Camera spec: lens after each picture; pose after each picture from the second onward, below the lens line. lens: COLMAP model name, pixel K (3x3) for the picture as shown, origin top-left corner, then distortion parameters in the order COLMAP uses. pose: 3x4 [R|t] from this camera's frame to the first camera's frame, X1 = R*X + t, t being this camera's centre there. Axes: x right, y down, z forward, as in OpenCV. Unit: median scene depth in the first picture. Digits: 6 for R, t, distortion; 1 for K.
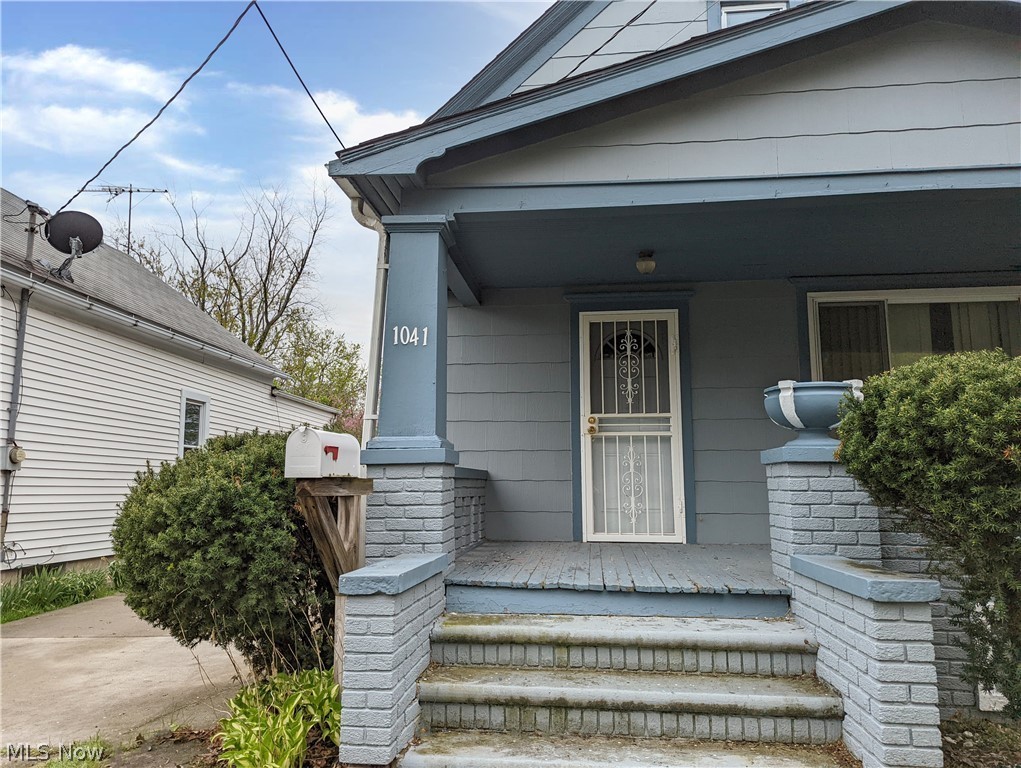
lens RADIAL K [[720.7, 0, 512.5], [0, 720.7, 384.3], [0, 0, 1]] dist [0.048158, -0.042296]
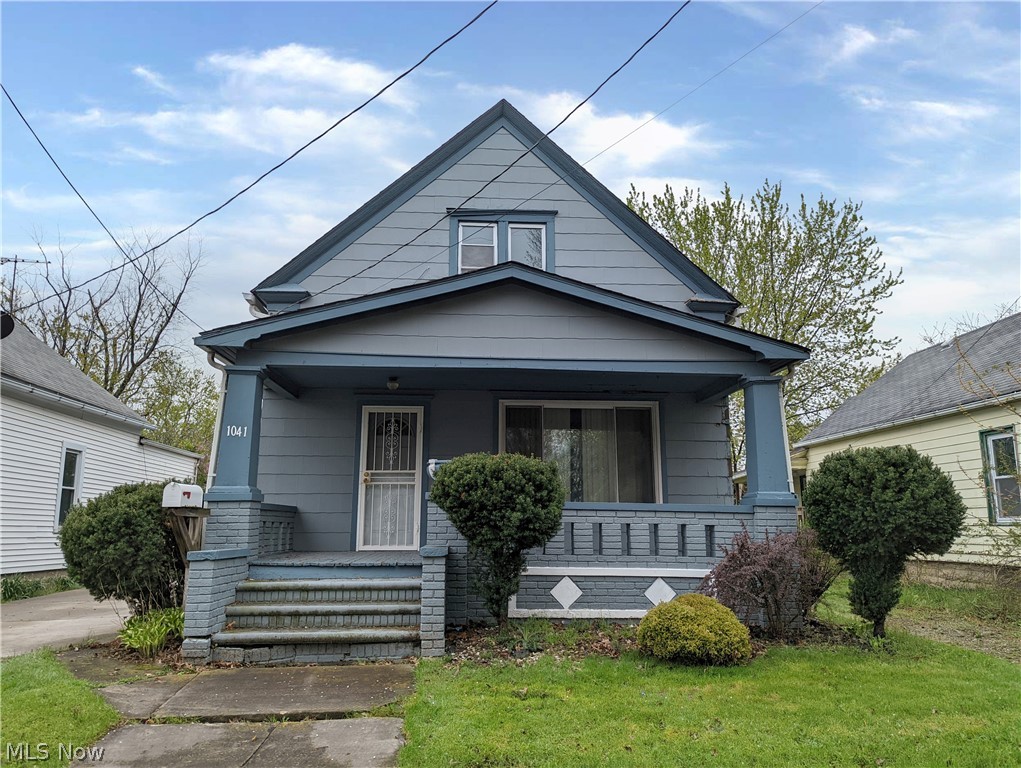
lens RADIAL K [[720.7, 0, 532.2], [0, 720.7, 385.8], [0, 0, 1]] dist [0.048158, -0.042296]
pose [[0.982793, 0.033855, 0.181583, 0.231644], [-0.023977, 0.998125, -0.056320, -0.085908], [-0.183149, 0.050997, 0.981762, -0.865101]]
